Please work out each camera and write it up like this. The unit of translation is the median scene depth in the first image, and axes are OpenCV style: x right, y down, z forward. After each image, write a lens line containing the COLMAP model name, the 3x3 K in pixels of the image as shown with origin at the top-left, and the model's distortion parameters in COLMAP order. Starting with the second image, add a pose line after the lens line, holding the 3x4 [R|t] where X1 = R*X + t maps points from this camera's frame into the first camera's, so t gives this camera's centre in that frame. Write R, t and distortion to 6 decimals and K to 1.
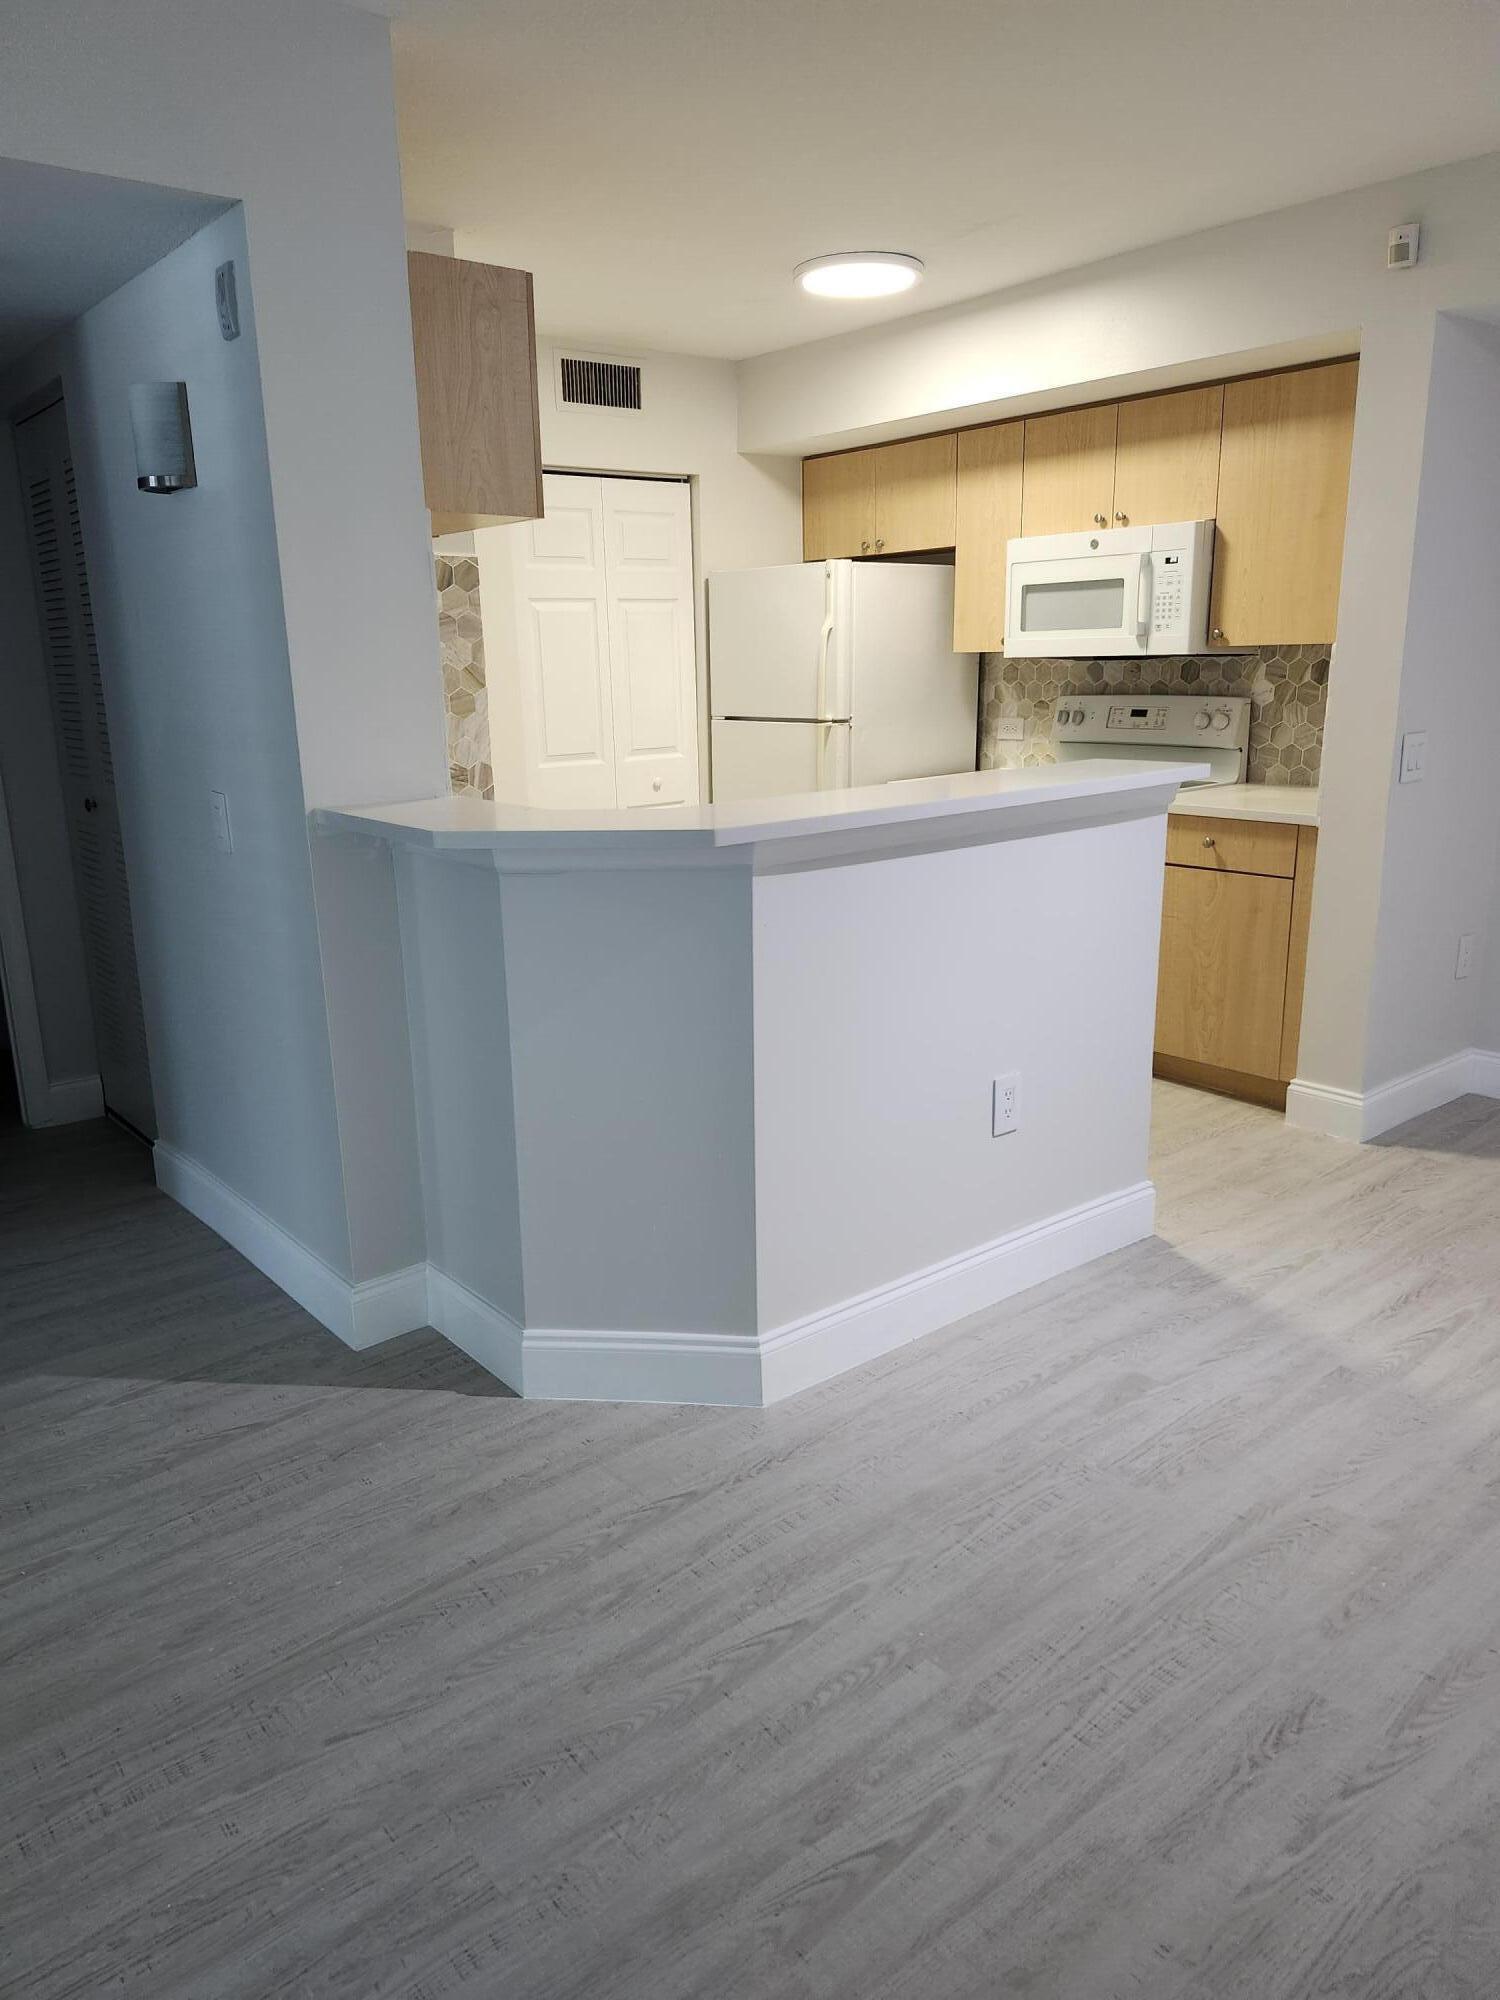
lens RADIAL K [[1376.9, 0, 750.0], [0, 1376.9, 1000.0], [0, 0, 1]] dist [0.090041, -0.108161]
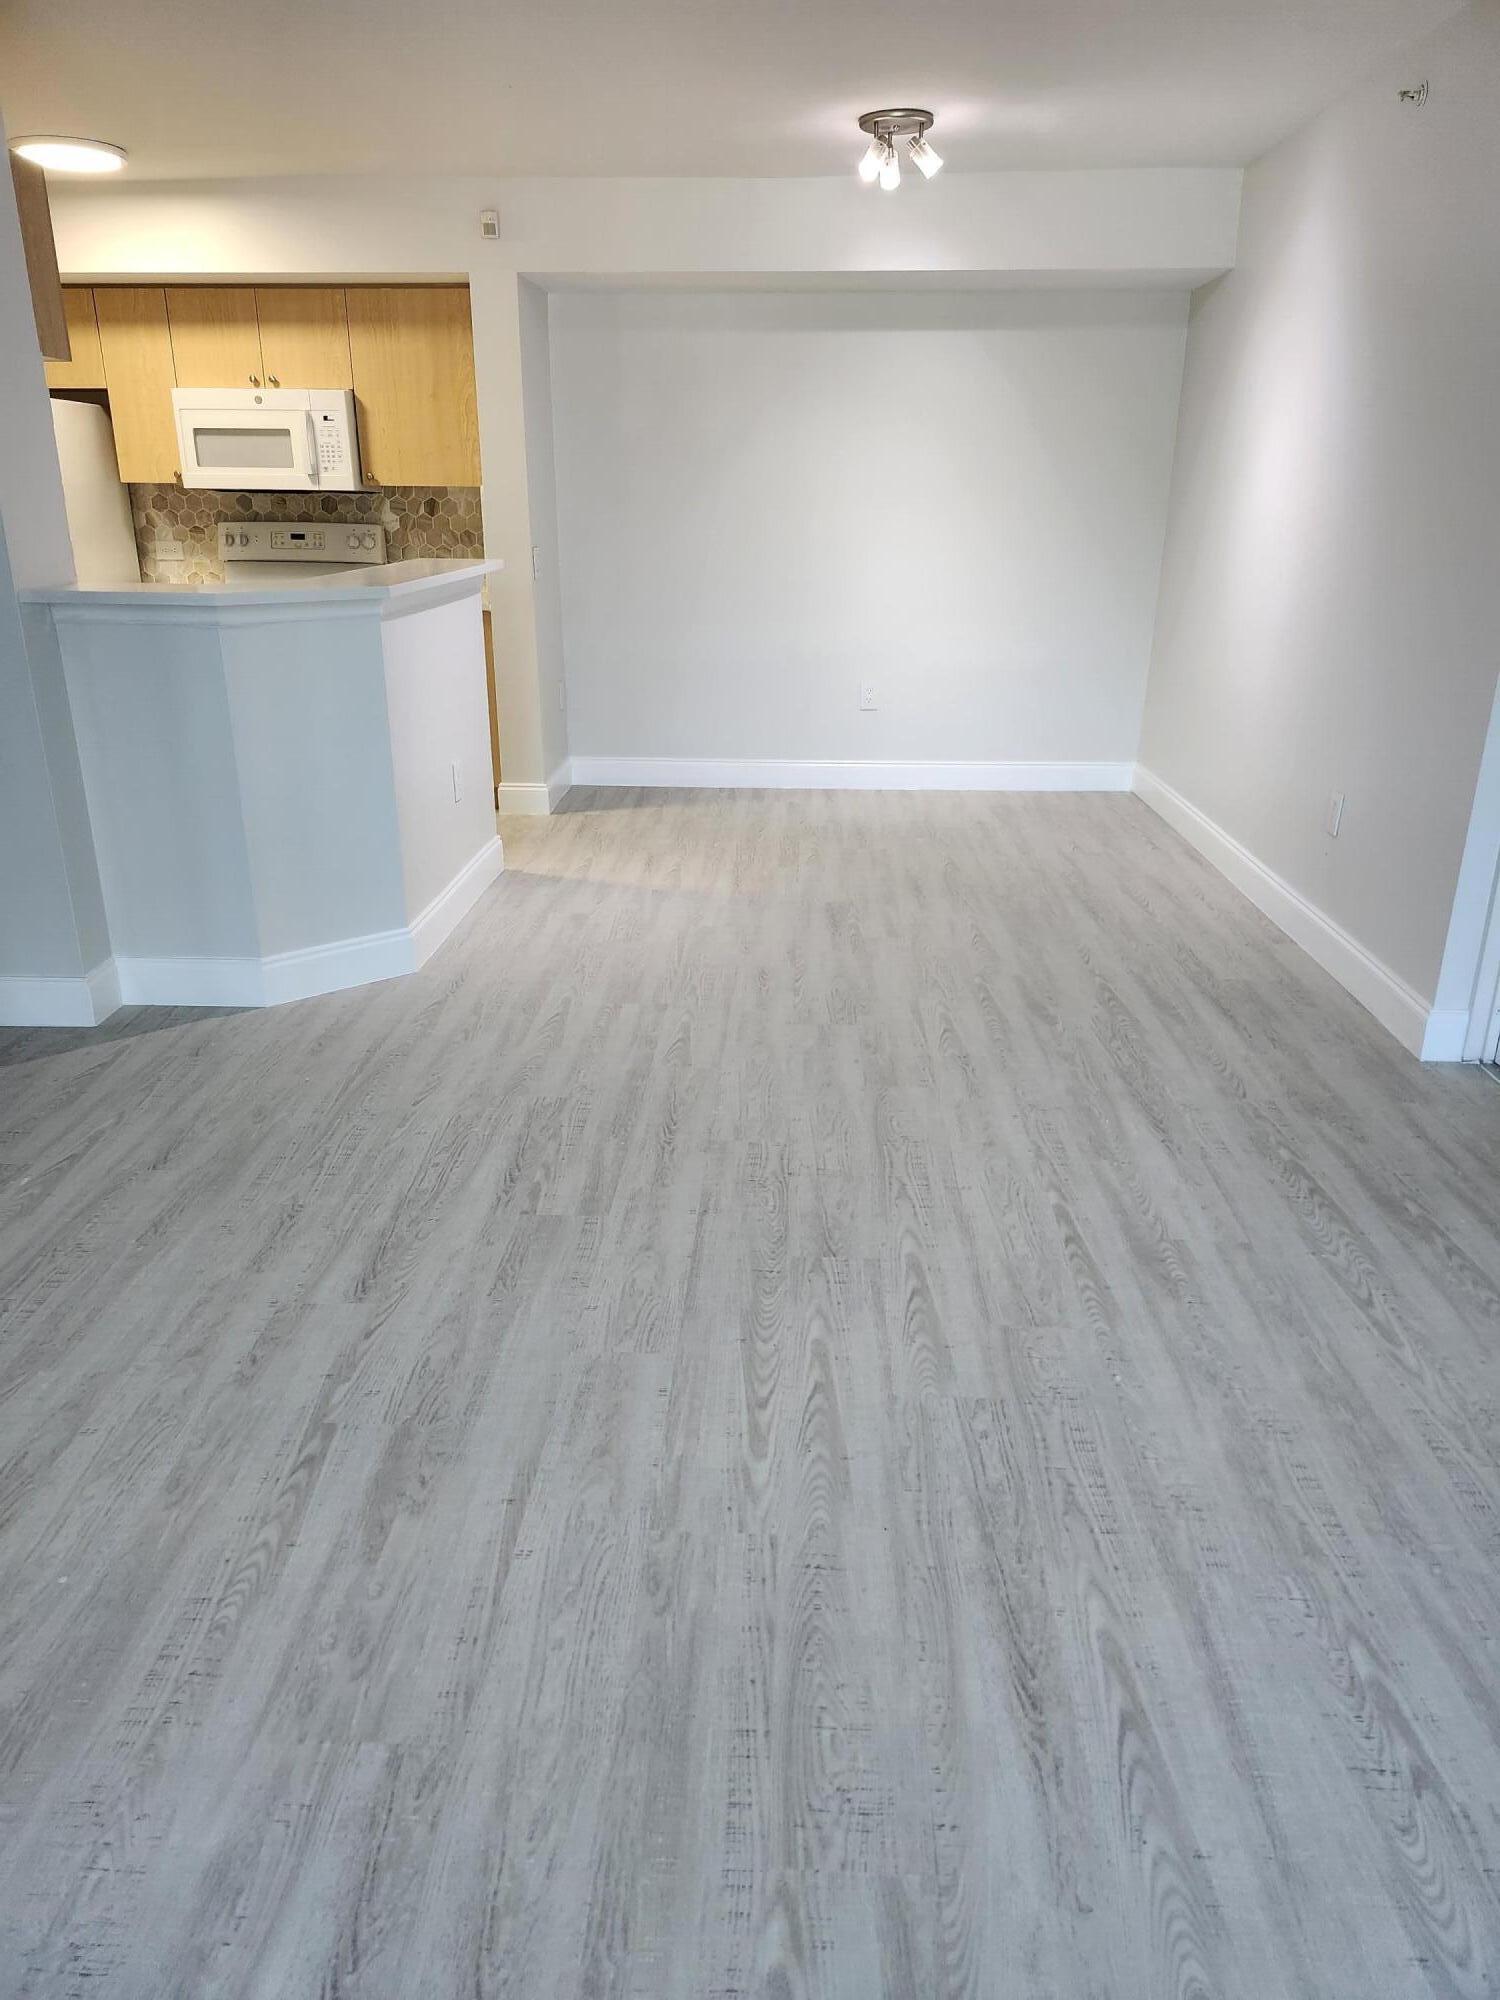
lens RADIAL K [[1414.2, 0, 750.0], [0, 1414.2, 1000.0], [0, 0, 1]] dist [0.118574, -0.132662]
pose [[0.657829, -0.234081, 0.715868, -0.555852], [0.171370, 0.972065, 0.160379, 0.077874], [-0.733412, 0.017176, 0.679567, -0.239130]]
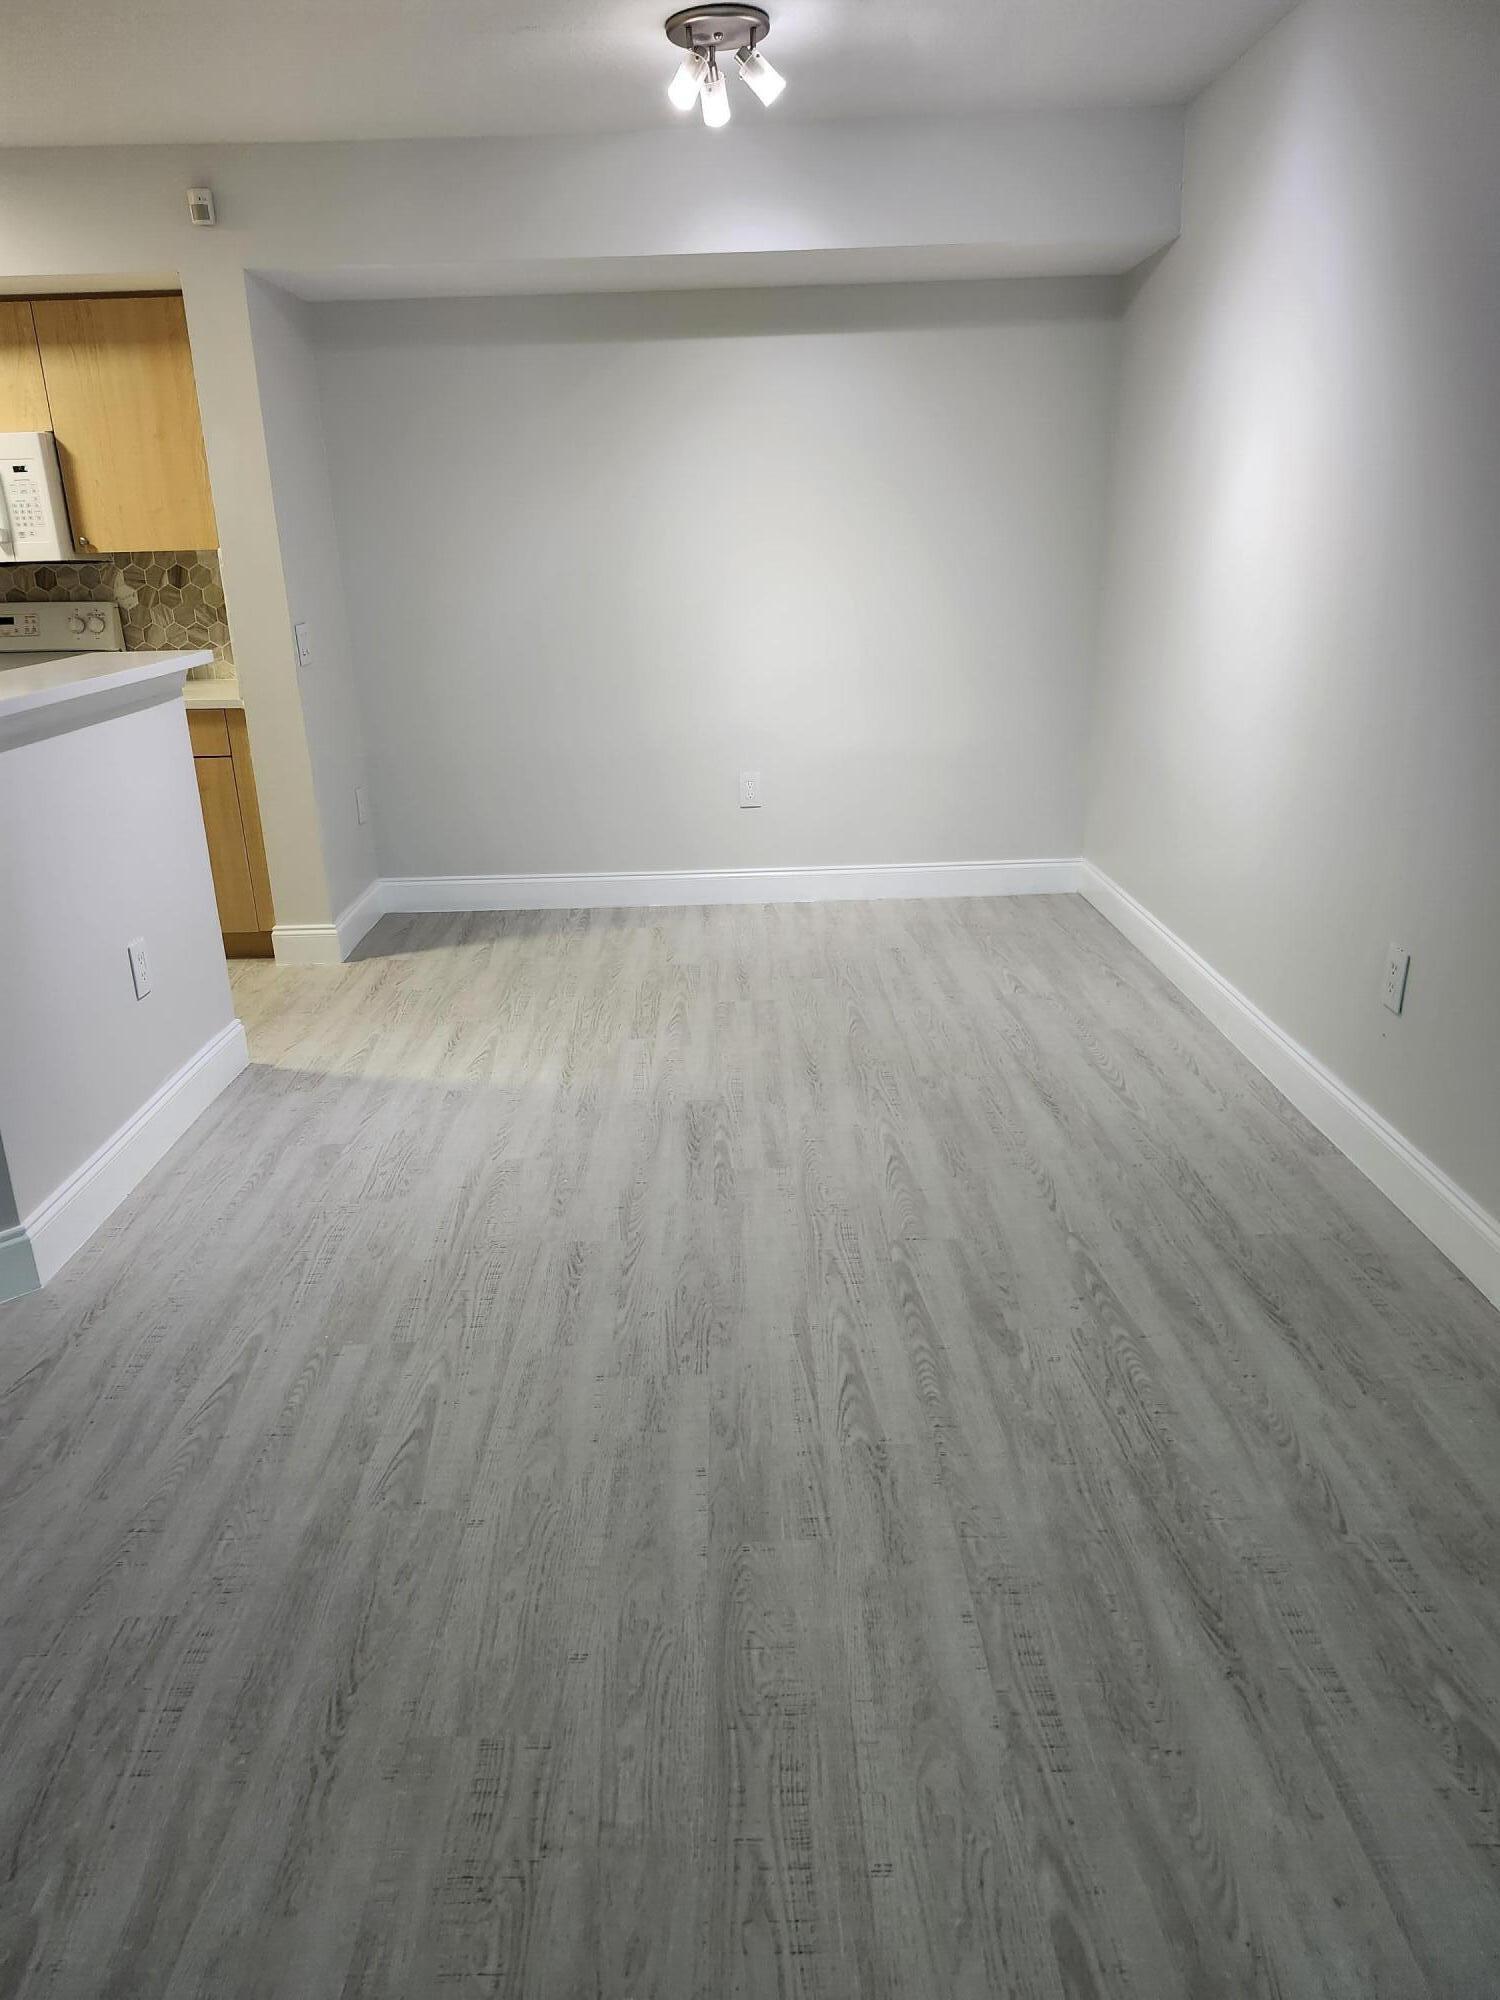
lens RADIAL K [[1376.9, 0, 750.0], [0, 1376.9, 1000.0], [0, 0, 1]] dist [0.090041, -0.108161]
pose [[0.615679, -0.250244, 0.747207, -0.237053], [0.211992, 0.965876, 0.148803, 0.025154], [-0.758946, 0.066787, 0.647719, -0.059256]]
